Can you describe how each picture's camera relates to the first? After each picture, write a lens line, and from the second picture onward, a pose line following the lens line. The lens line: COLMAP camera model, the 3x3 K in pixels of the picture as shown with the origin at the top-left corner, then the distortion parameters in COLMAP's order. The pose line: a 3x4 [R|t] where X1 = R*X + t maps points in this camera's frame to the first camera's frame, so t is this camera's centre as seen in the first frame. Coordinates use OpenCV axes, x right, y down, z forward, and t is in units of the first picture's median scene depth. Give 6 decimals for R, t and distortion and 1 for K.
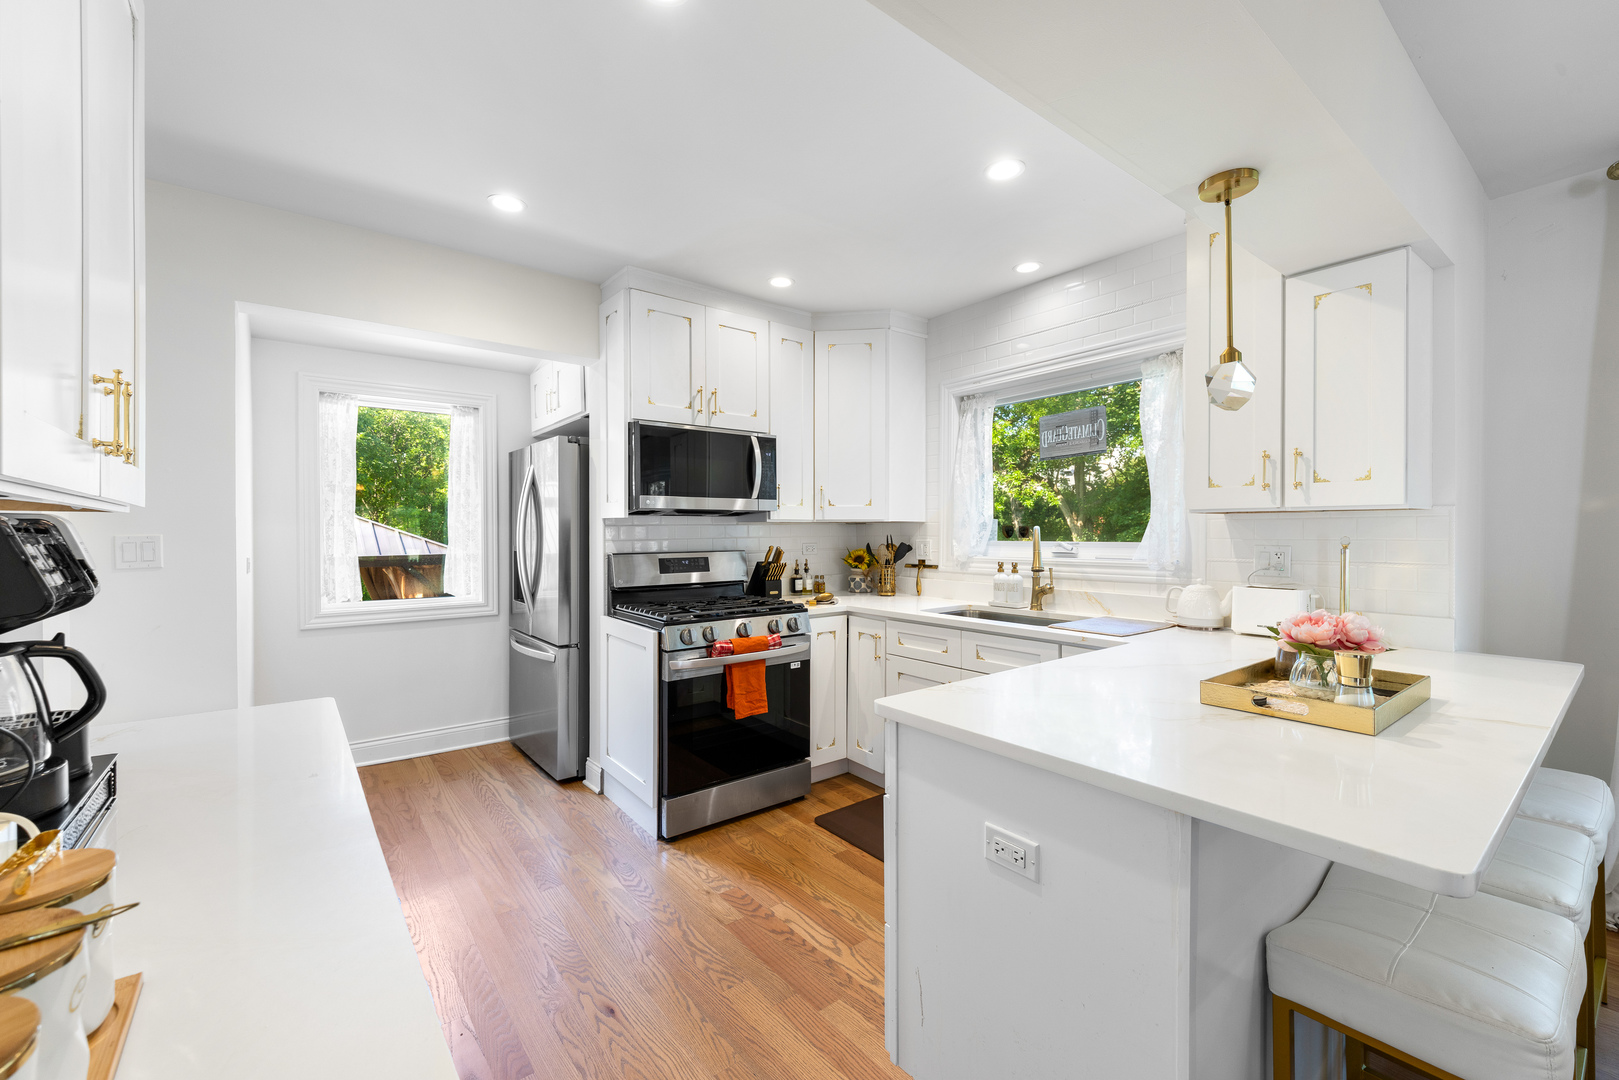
lens RADIAL K [[655.4, 0, 808.5], [0, 655.4, 533.9], [0, 0, 1]] dist [0.002591, -0.000355]
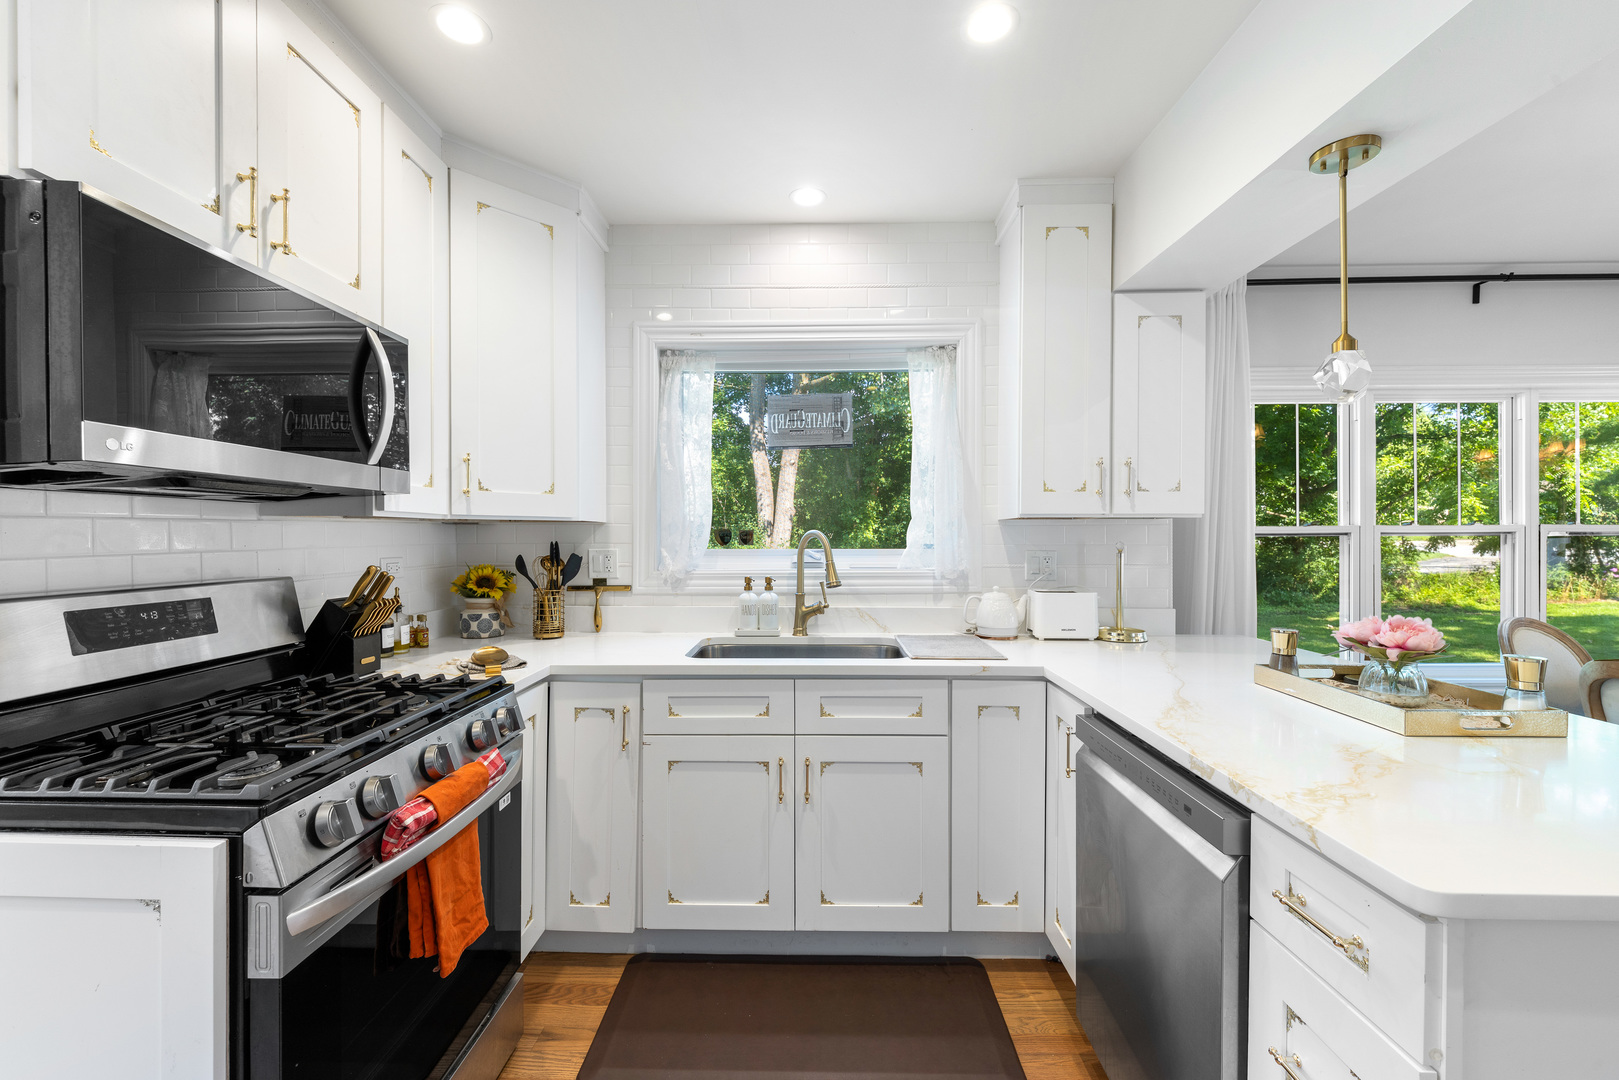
lens RADIAL K [[655.4, 0, 808.7], [0, 655.4, 541.1], [0, 0, 1]] dist [0.002591, -0.000355]
pose [[0.624907, -0.003931, 0.780690, -0.245773], [0.001770, 0.999992, 0.003618, -0.001240], [-0.780697, -0.000879, 0.624909, 0.459853]]
